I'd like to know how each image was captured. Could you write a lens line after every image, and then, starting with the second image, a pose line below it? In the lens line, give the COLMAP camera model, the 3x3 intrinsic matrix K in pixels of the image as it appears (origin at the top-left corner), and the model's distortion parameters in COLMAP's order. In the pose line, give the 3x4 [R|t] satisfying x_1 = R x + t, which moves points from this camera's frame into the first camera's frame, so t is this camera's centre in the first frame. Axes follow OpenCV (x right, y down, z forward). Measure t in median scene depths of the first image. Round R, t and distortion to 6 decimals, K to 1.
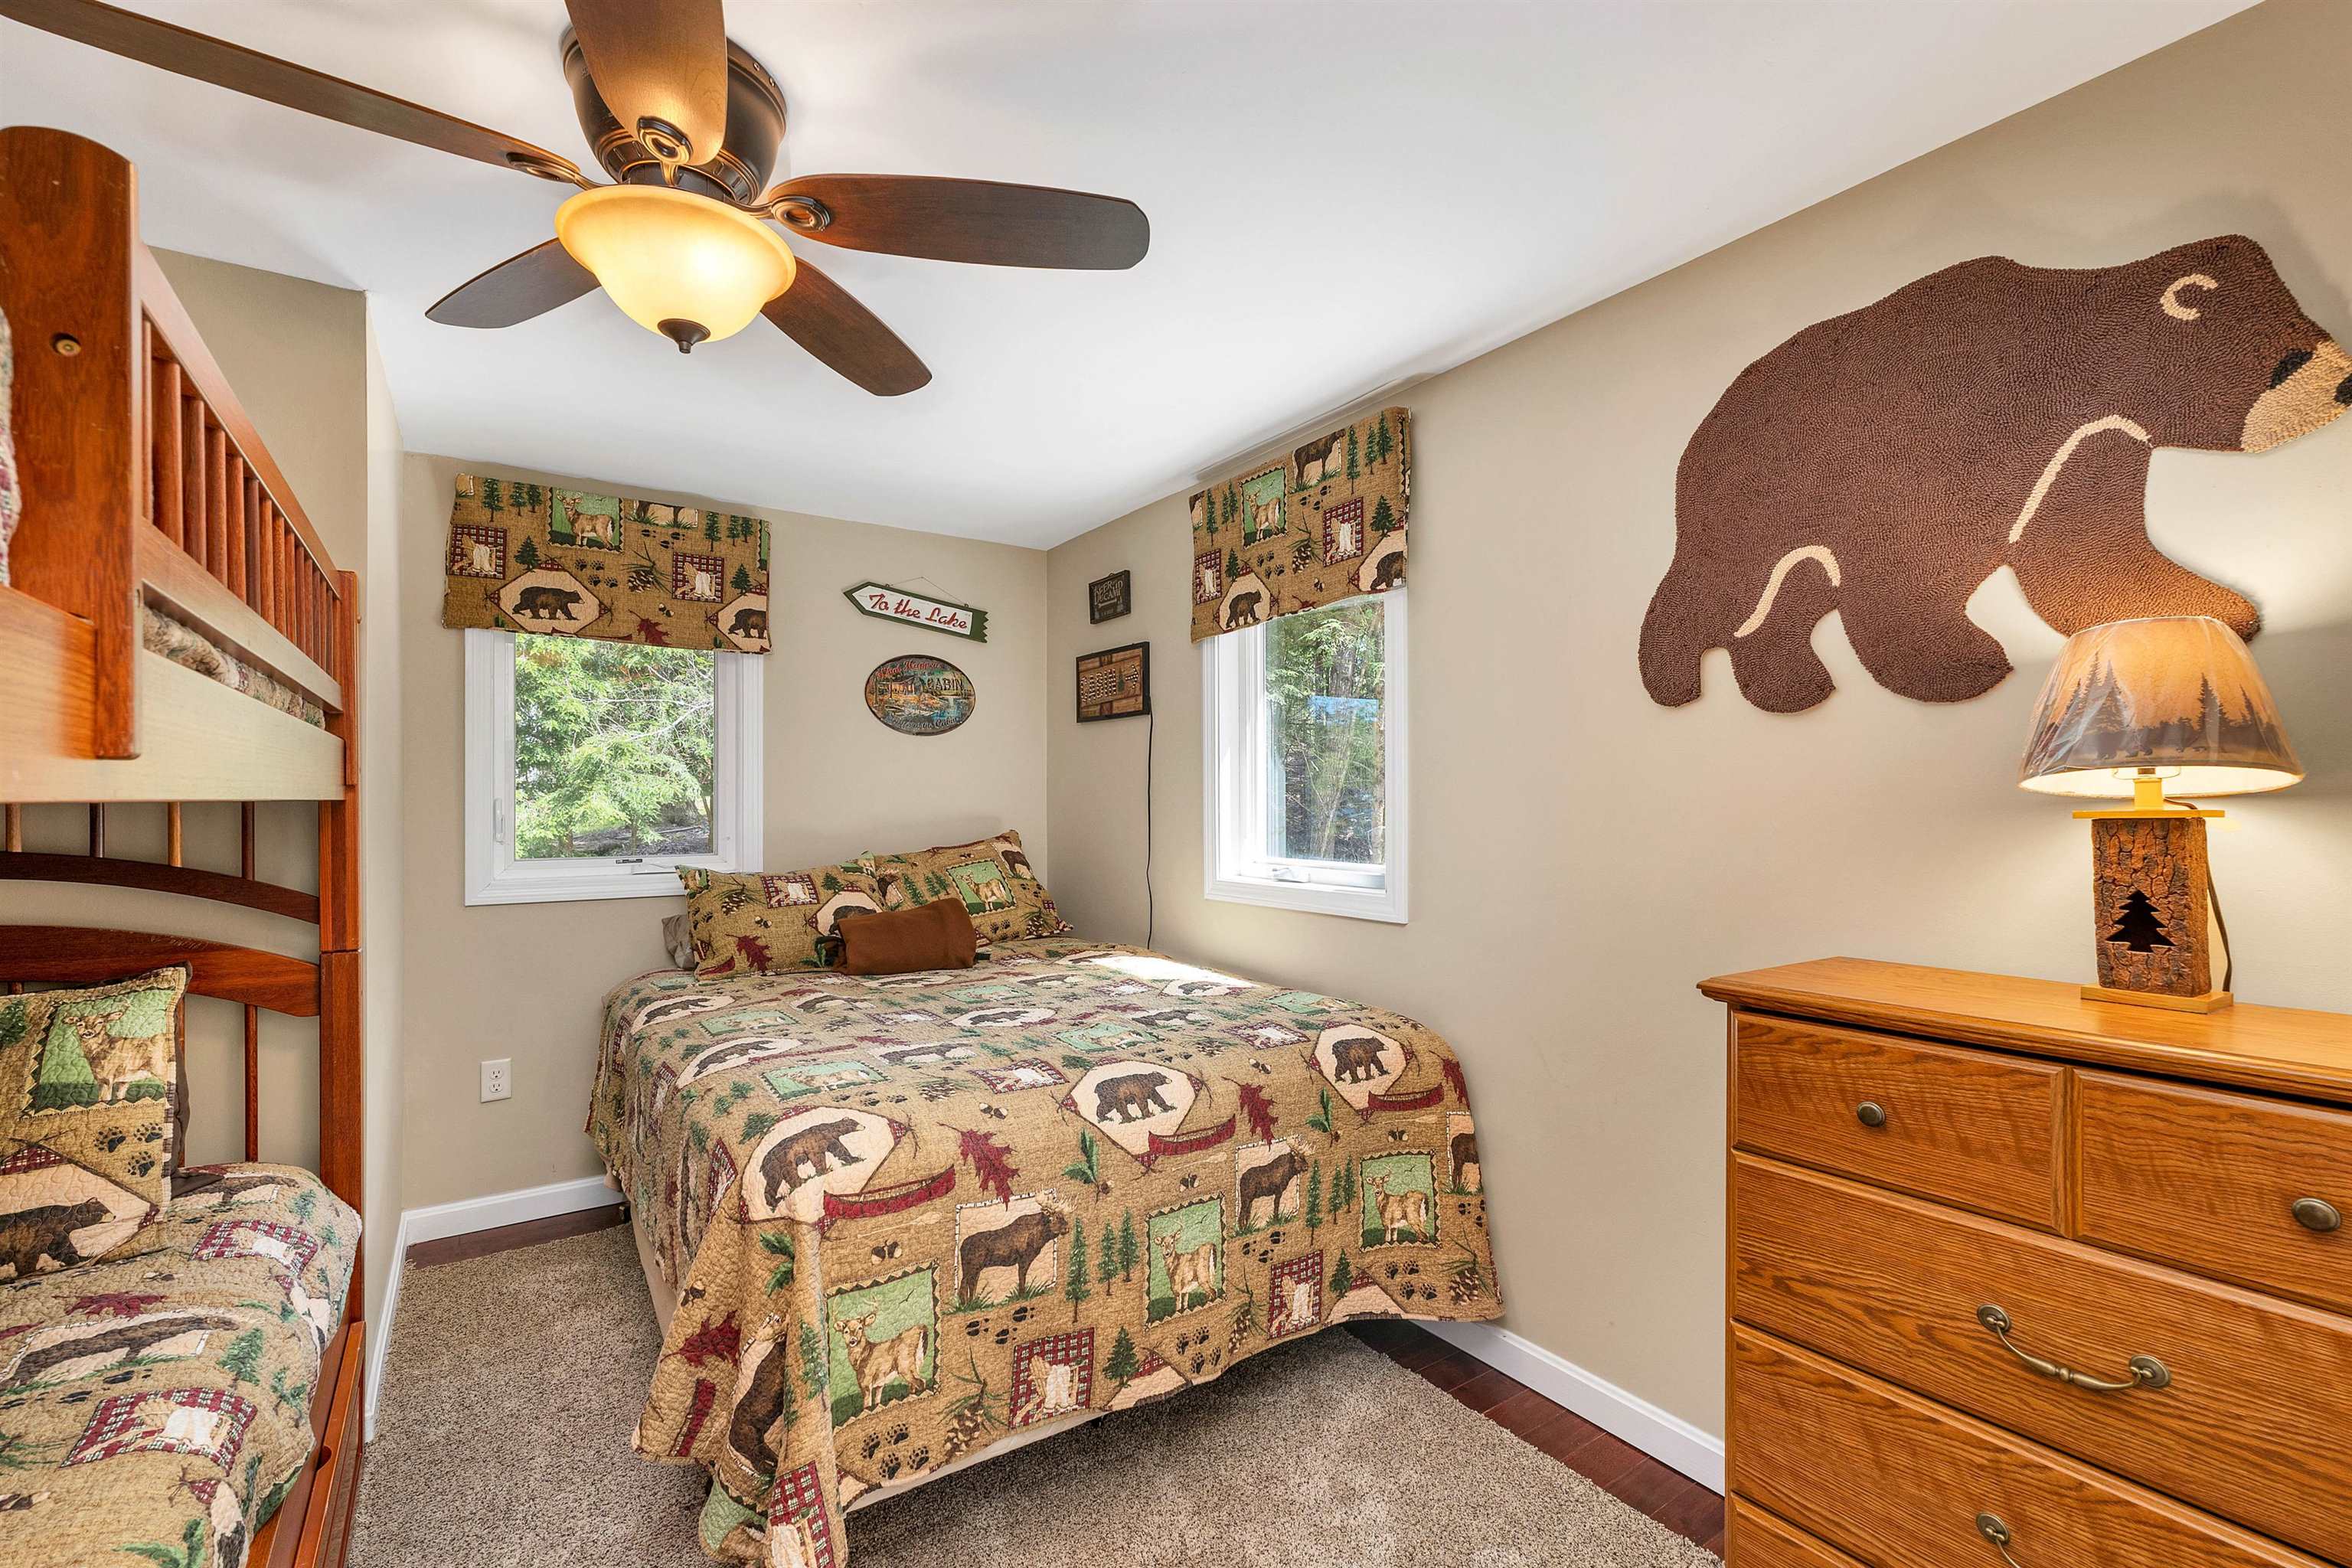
lens RADIAL K [[1002.1, 0, 1171.0], [0, 1002.1, 734.0], [0, 0, 1]] dist [0.008645, 0.000350]
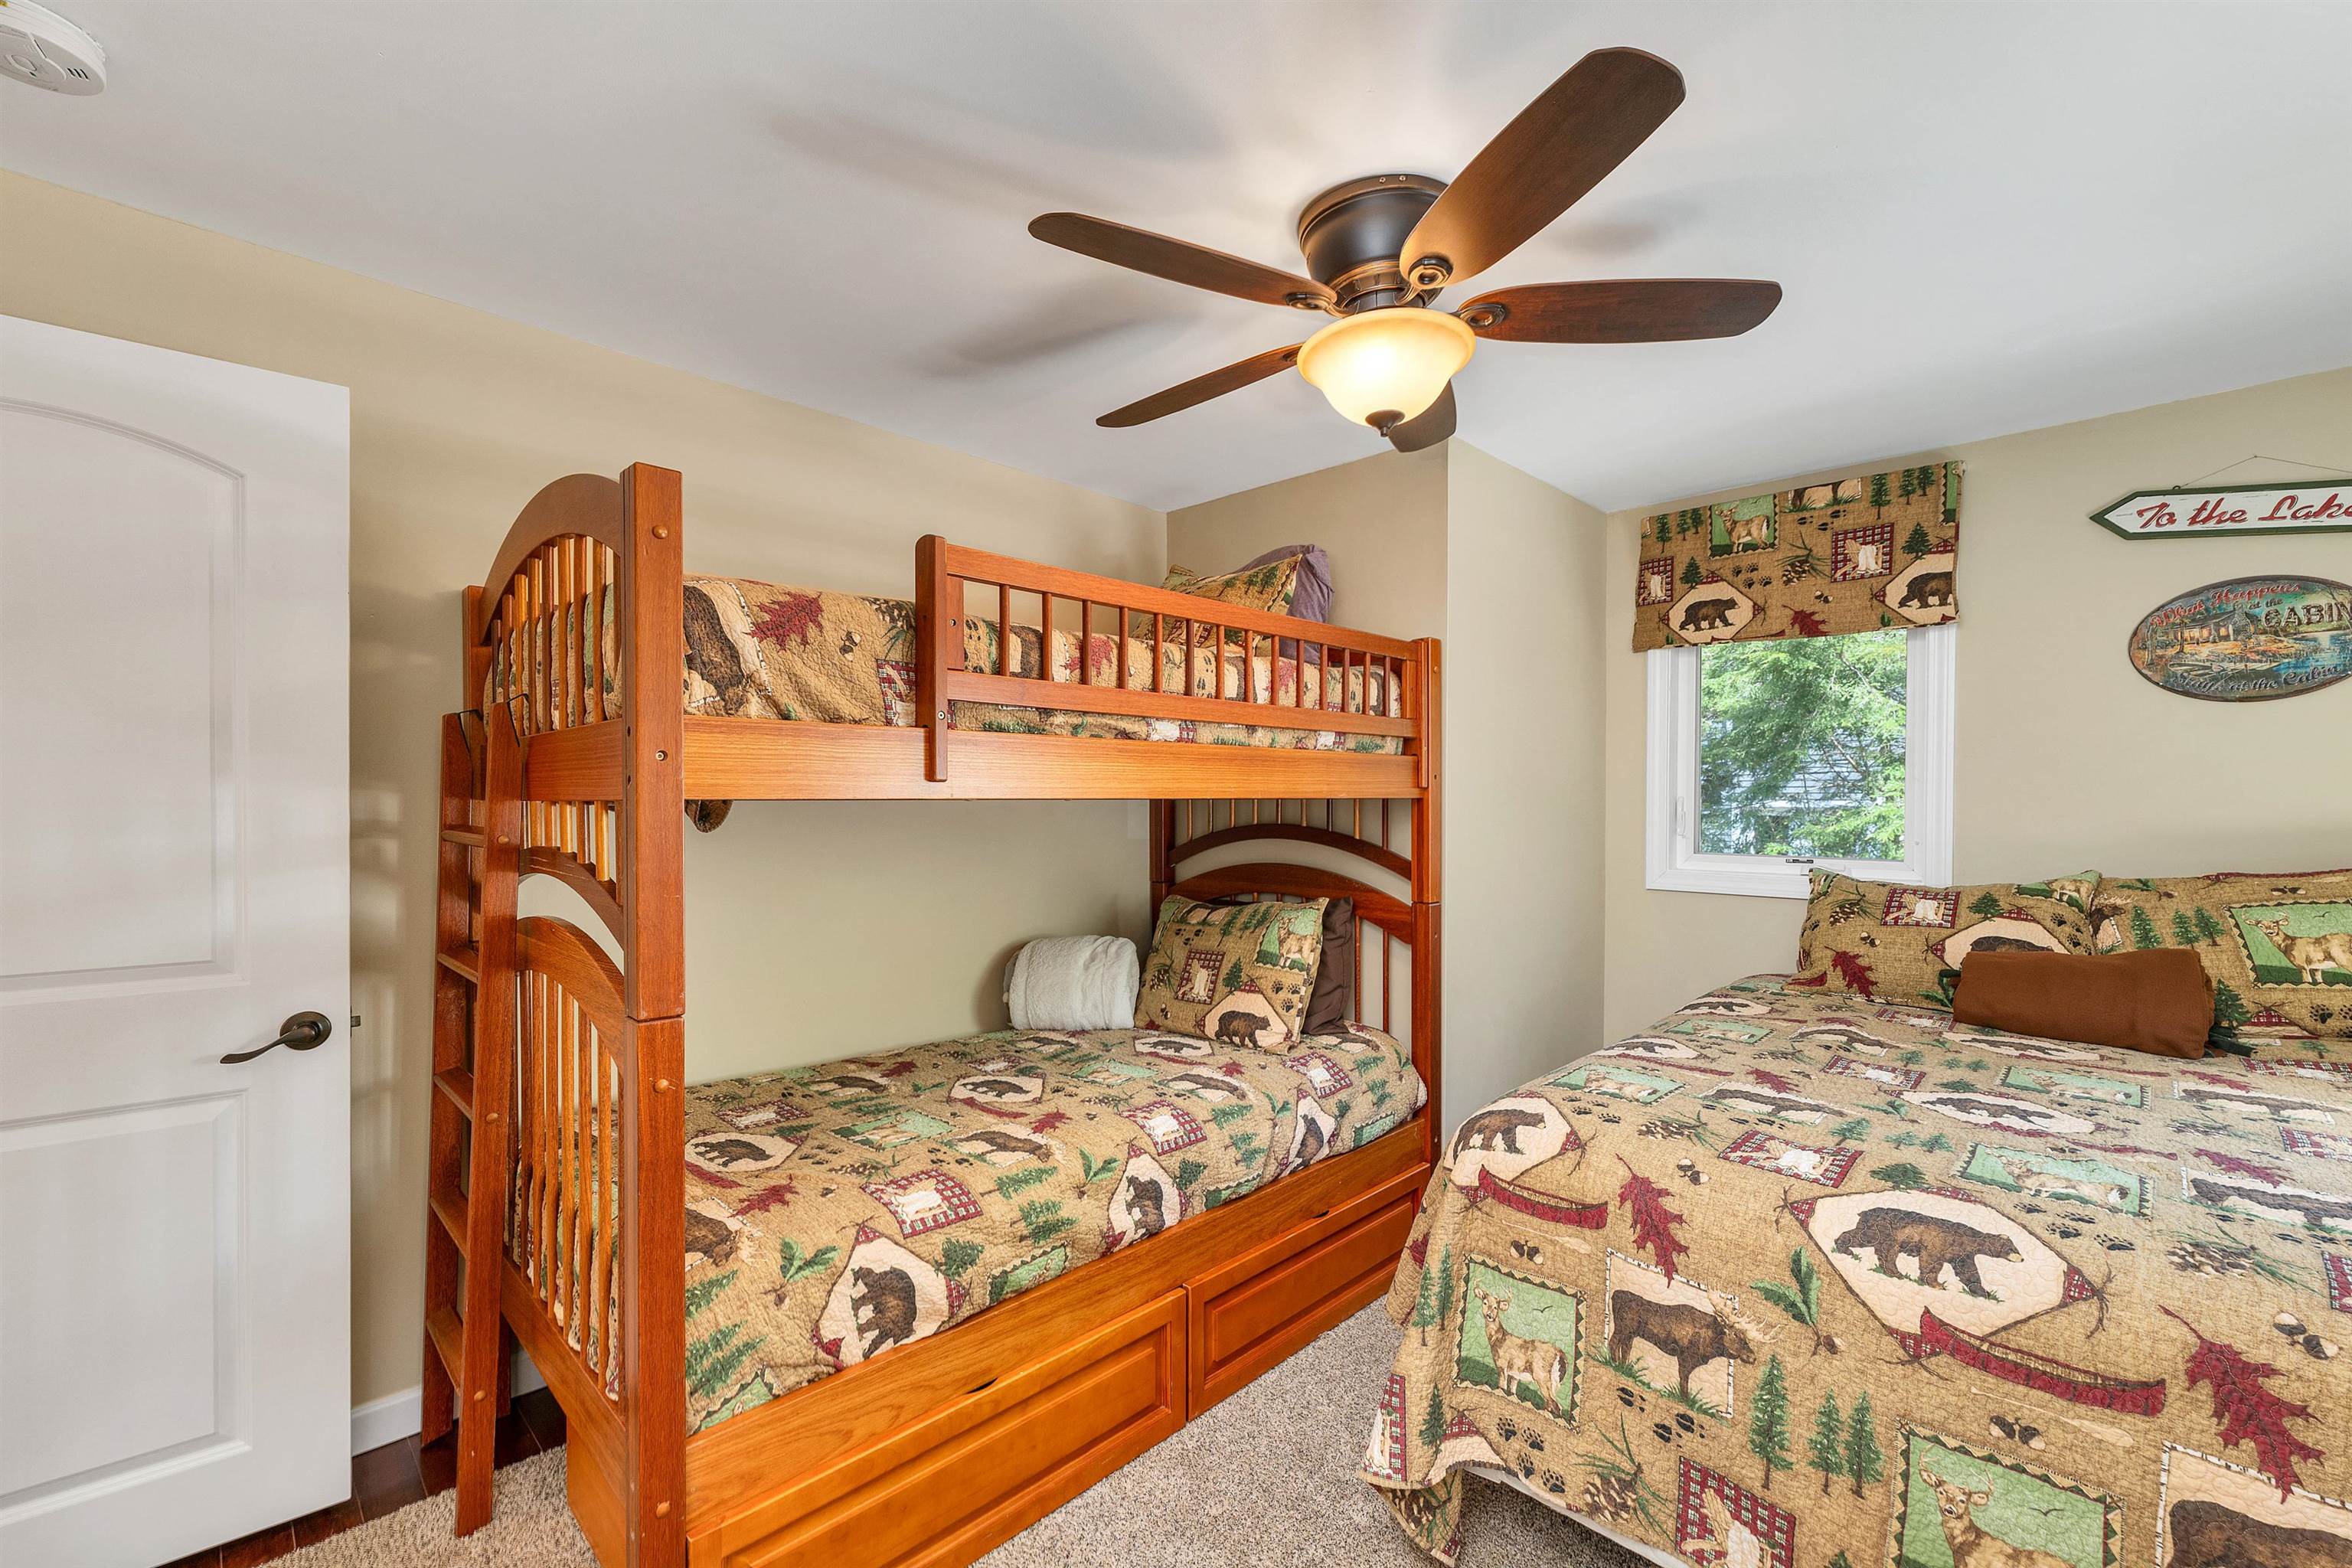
lens RADIAL K [[993.9, 0, 1175.8], [0, 993.9, 739.3], [0, 0, 1]] dist [0.003199, 0.000104]
pose [[0.193133, -0.054923, -0.979634, 0.471612], [0.062342, 0.997102, -0.043611, 0.020740], [0.979190, -0.052649, 0.195997, 0.357906]]
